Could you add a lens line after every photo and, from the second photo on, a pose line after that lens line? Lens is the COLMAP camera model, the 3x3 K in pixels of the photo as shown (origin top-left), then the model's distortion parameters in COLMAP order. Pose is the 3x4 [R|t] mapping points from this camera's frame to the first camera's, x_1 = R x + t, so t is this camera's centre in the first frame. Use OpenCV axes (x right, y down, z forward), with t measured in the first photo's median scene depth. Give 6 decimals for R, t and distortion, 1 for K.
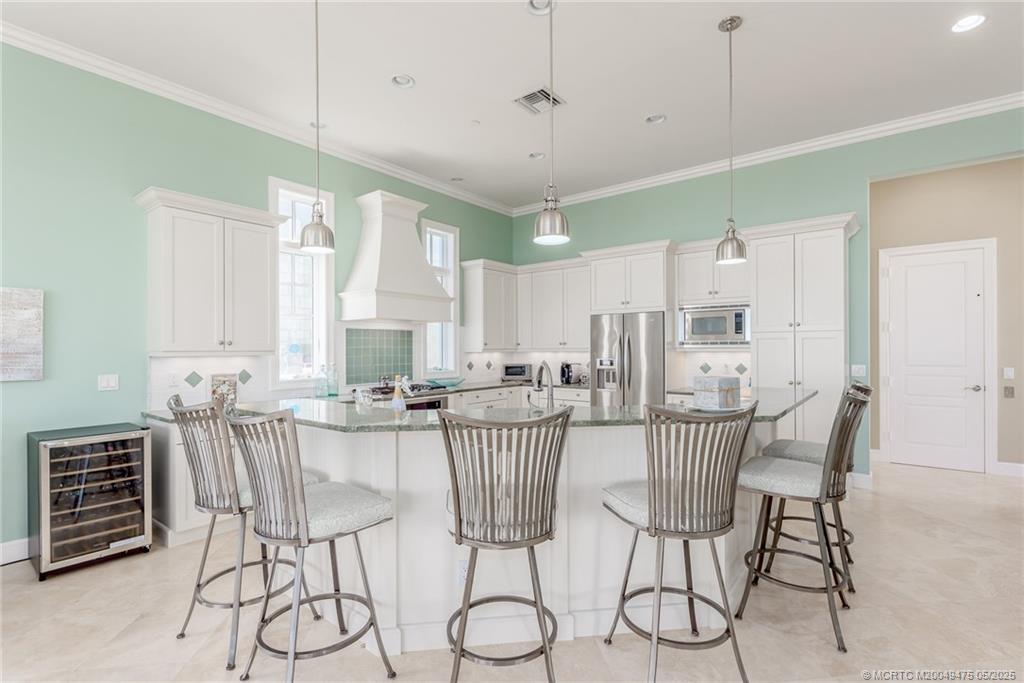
lens RADIAL K [[462.9, 0, 520.3], [0, 462.9, 347.3], [0, 0, 1]] dist [-0.000795, -0.001563]
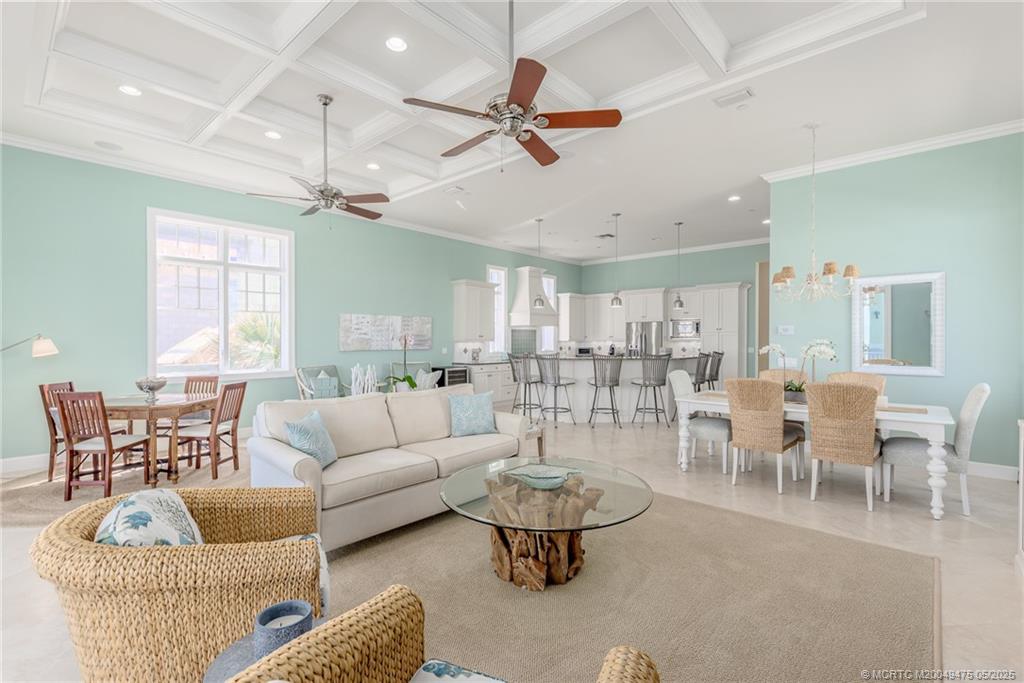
lens RADIAL K [[462.9, 0, 514.5], [0, 462.9, 340.2], [0, 0, 1]] dist [-0.000795, -0.001563]
pose [[0.997251, 0.005471, -0.073893, -0.207110], [-0.005254, 0.999981, 0.003124, 0.002740], [0.073909, -0.002727, 0.997261, -1.179606]]
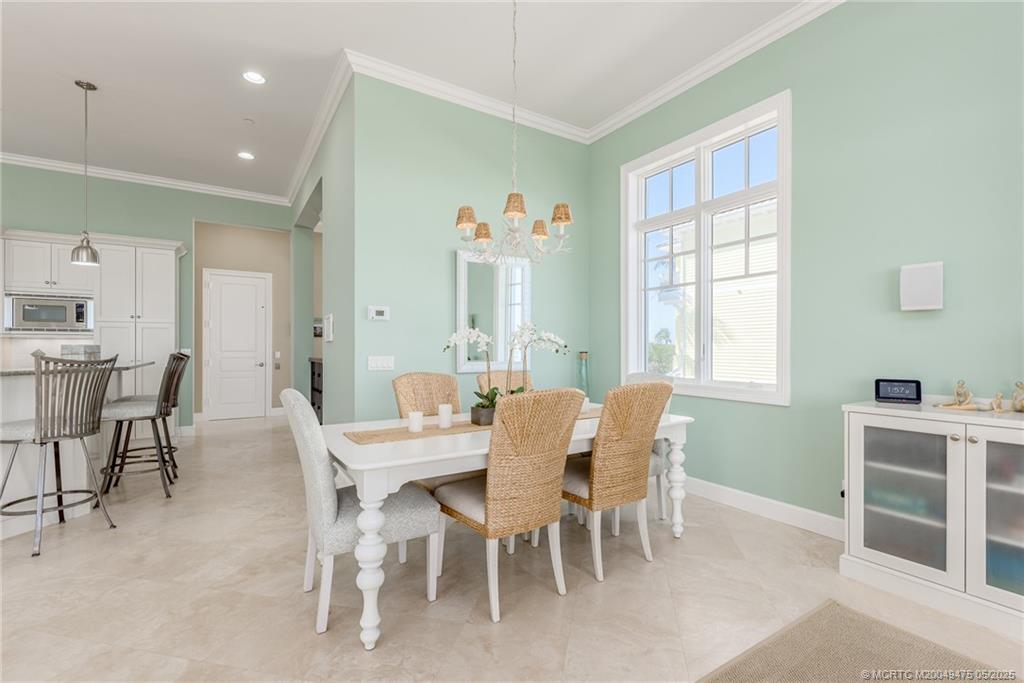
lens RADIAL K [[462.9, 0, 516.0], [0, 462.9, 344.9], [0, 0, 1]] dist [-0.000795, -0.001563]
pose [[0.329819, 0.008963, 0.944002, -0.240151], [0.000696, 0.999952, -0.009738, 0.037683], [-0.944044, 0.003869, 0.329797, -0.374483]]
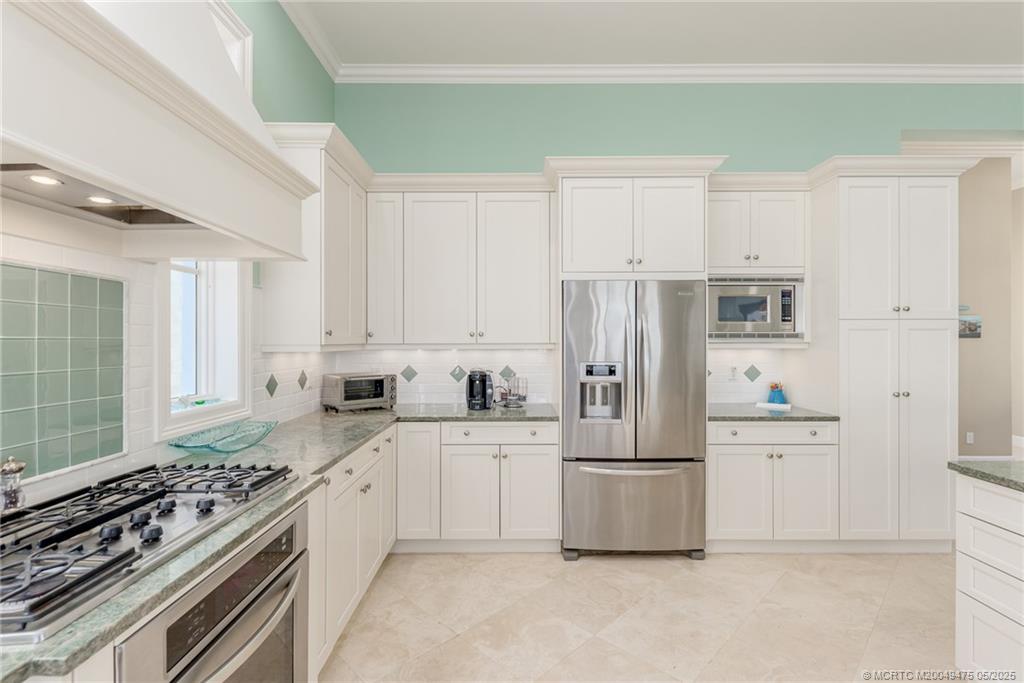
lens RADIAL K [[462.9, 0, 507.5], [0, 462.9, 341.0], [0, 0, 1]] dist [-0.000795, -0.001563]
pose [[0.794579, 0.004221, 0.607146, -0.251087], [-0.002160, 0.999989, -0.004126, 0.002075], [-0.607157, 0.001967, 0.794579, 0.715485]]
